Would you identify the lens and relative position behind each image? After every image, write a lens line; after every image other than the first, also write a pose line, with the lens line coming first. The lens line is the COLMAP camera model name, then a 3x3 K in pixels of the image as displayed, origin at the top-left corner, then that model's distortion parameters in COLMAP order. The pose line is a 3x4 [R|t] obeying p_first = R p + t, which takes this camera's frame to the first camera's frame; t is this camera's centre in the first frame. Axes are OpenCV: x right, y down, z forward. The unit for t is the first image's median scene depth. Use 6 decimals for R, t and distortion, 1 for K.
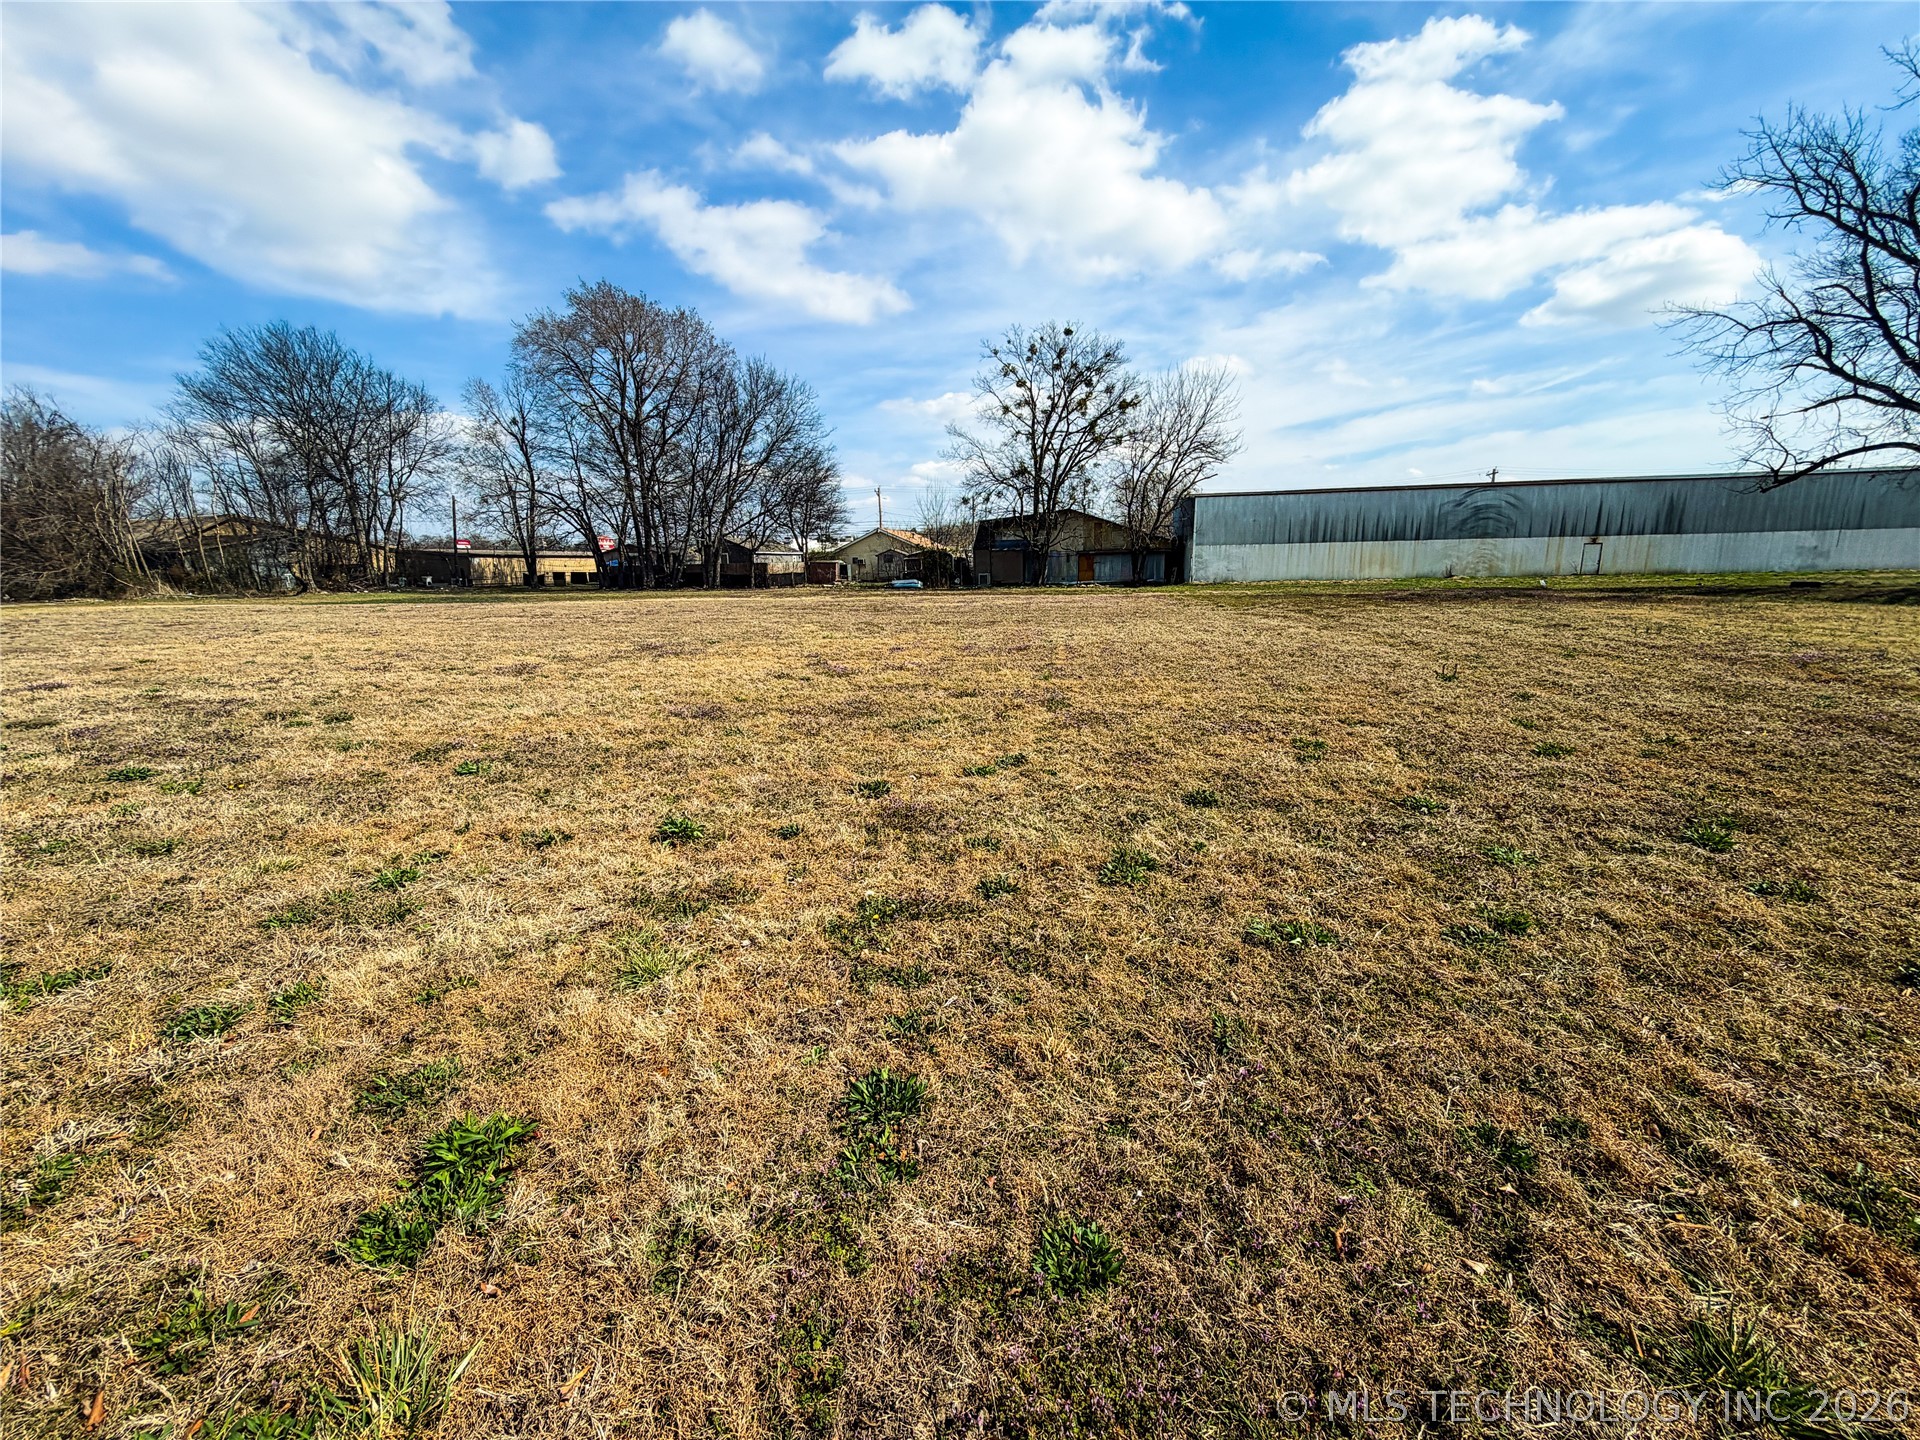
lens RADIAL K [[766.3, 0, 953.1], [0, 766.3, 720.3], [0, 0, 1]] dist [0.000017, 0.000319]
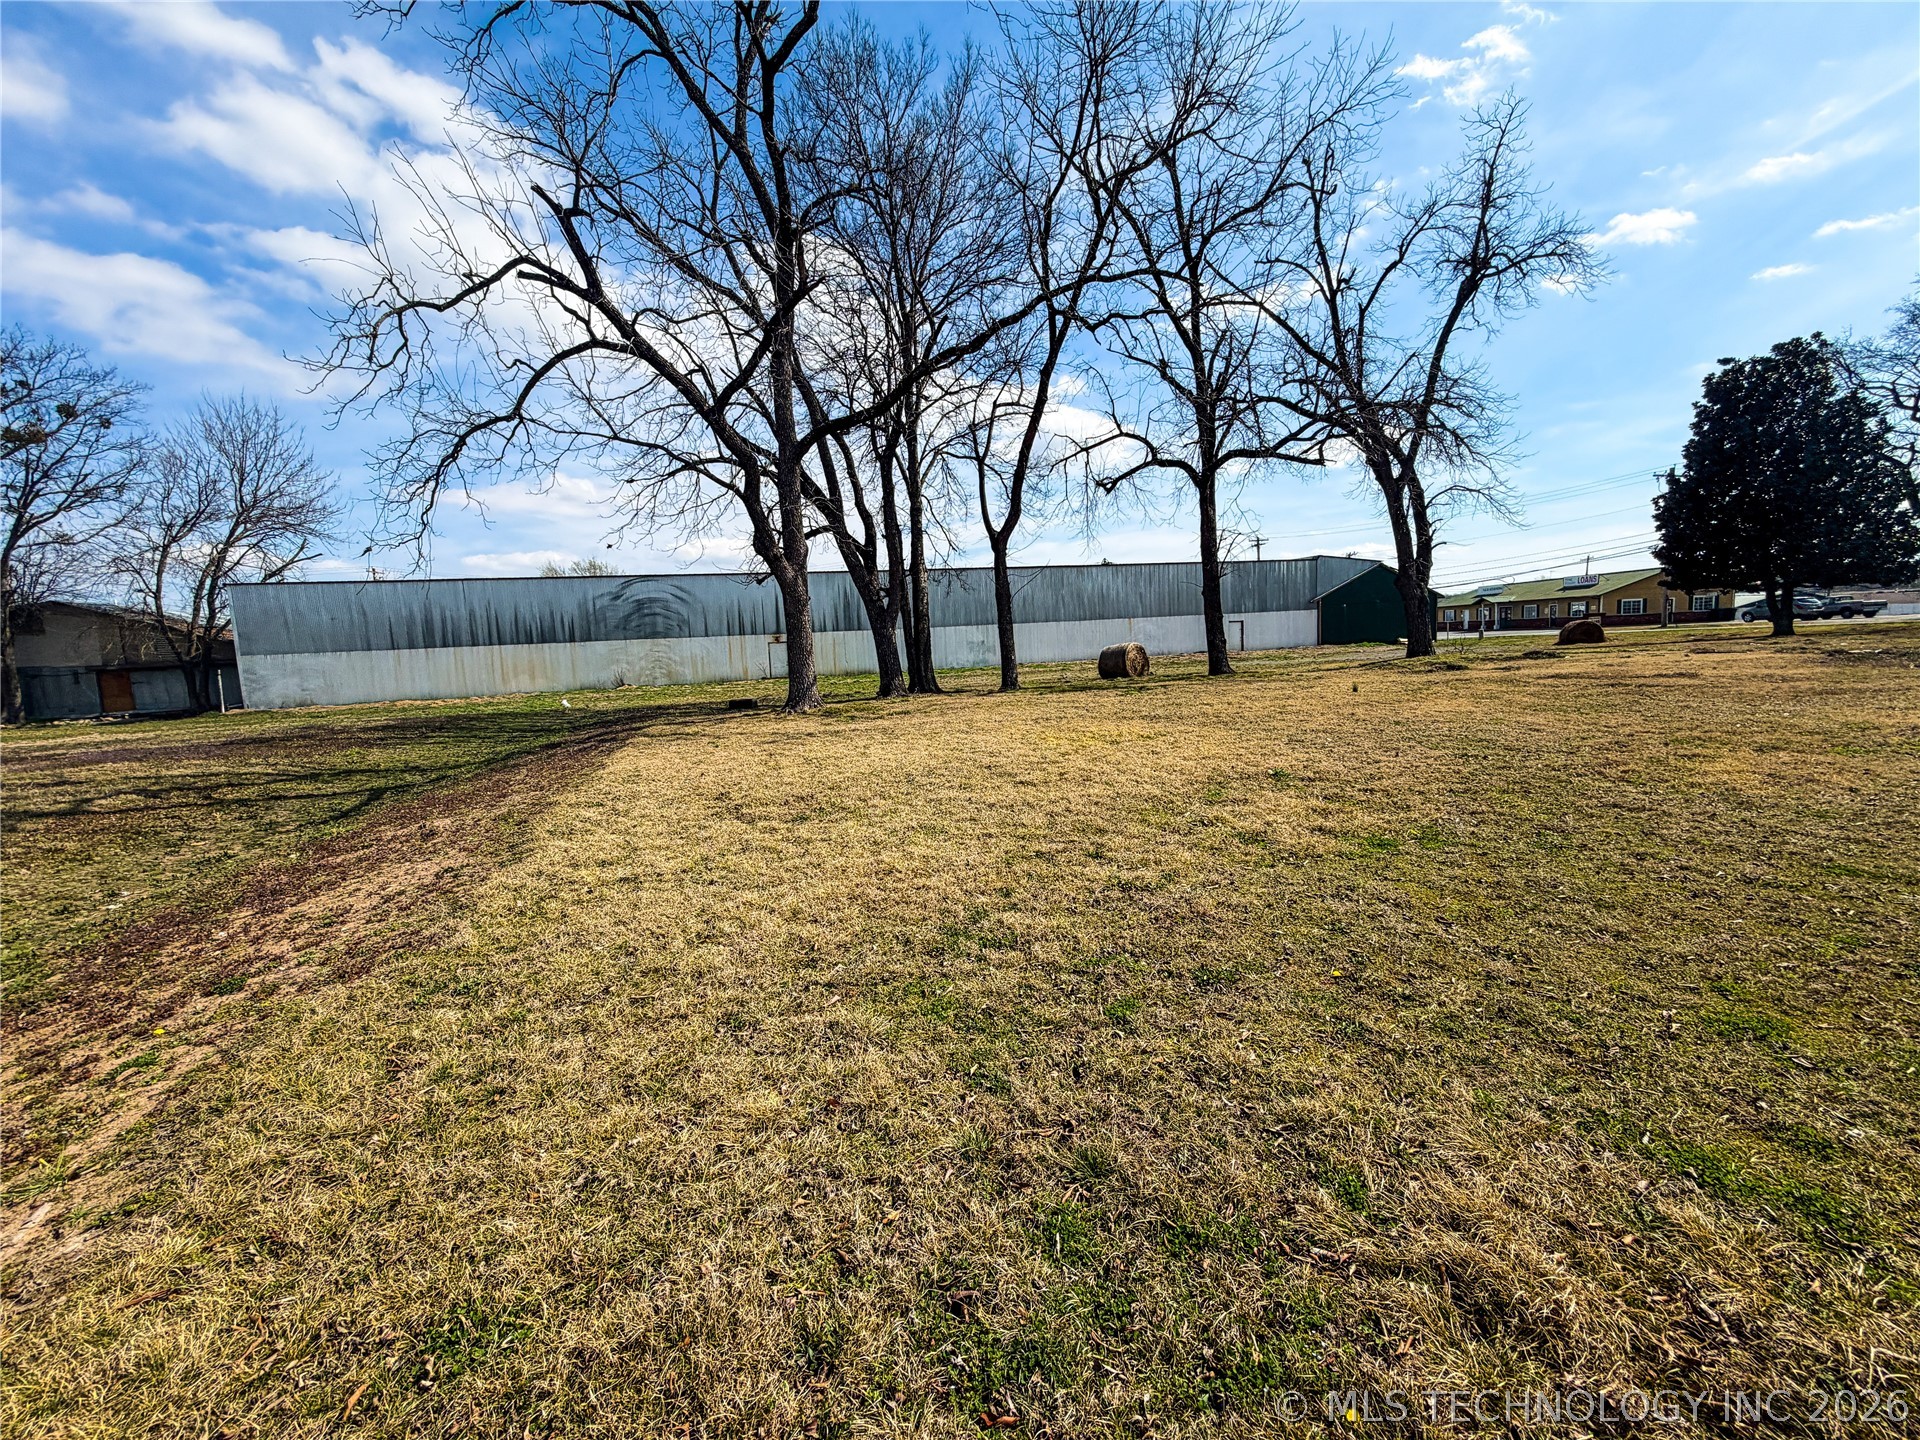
lens RADIAL K [[766.3, 0, 953.1], [0, 766.3, 720.3], [0, 0, 1]] dist [0.000017, 0.000319]
pose [[0.889555, -0.068079, 0.451728, 0.614891], [0.119716, 0.989016, -0.086696, -0.045900], [-0.440864, 0.131200, 0.887933, 0.158574]]
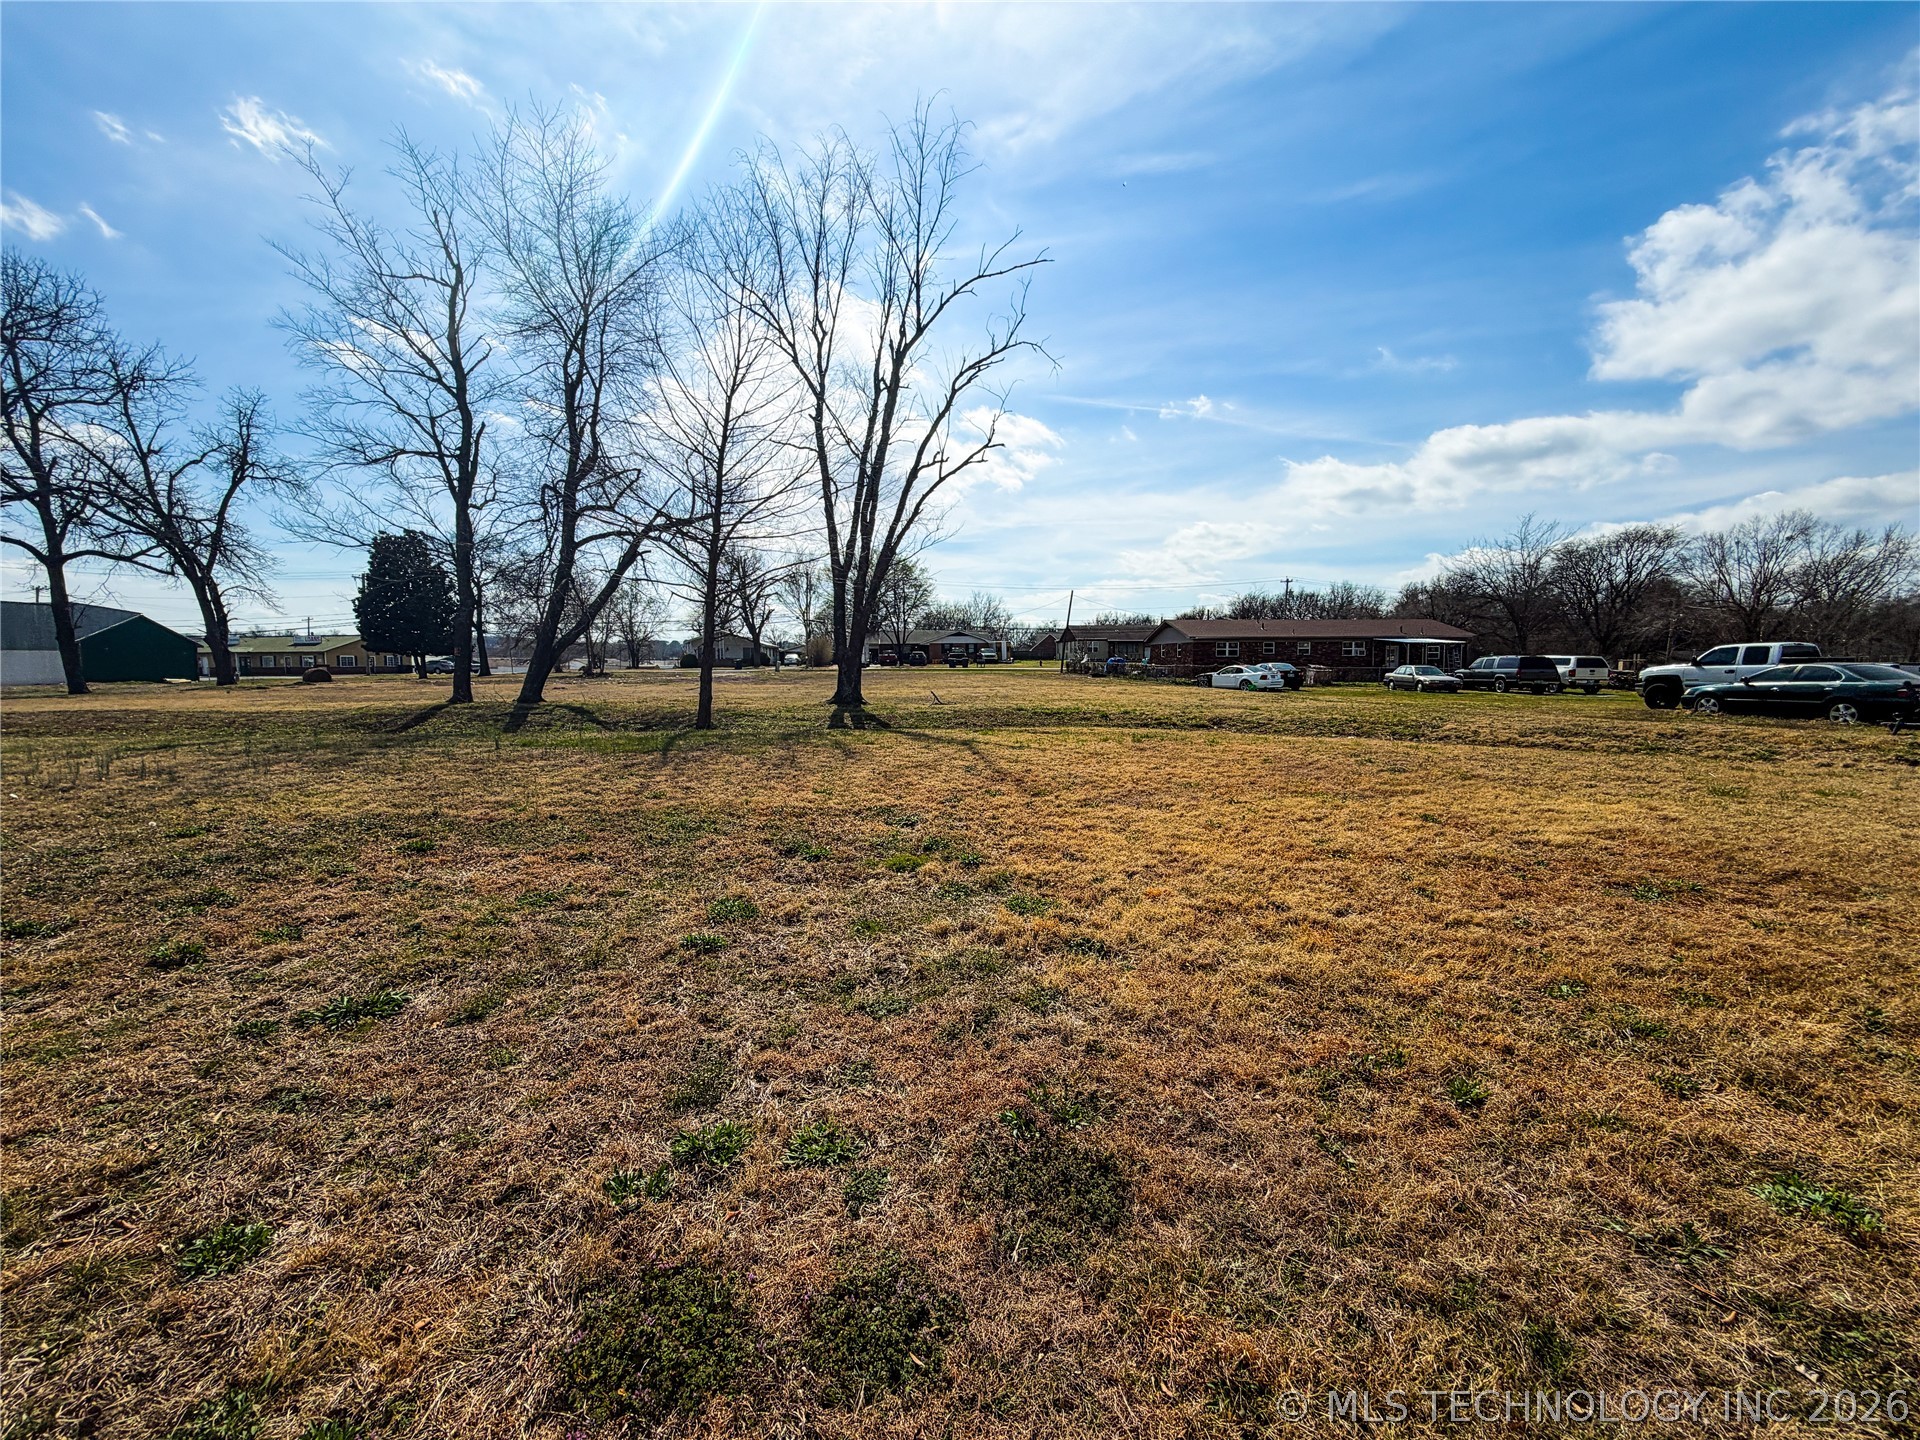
lens RADIAL K [[766.3, 0, 953.1], [0, 766.3, 720.3], [0, 0, 1]] dist [0.000017, 0.000319]
pose [[-0.285433, -0.052239, 0.956974, 0.034173], [0.200882, 0.973072, 0.113034, 0.012913], [-0.937110, 0.224502, -0.267253, -0.066712]]
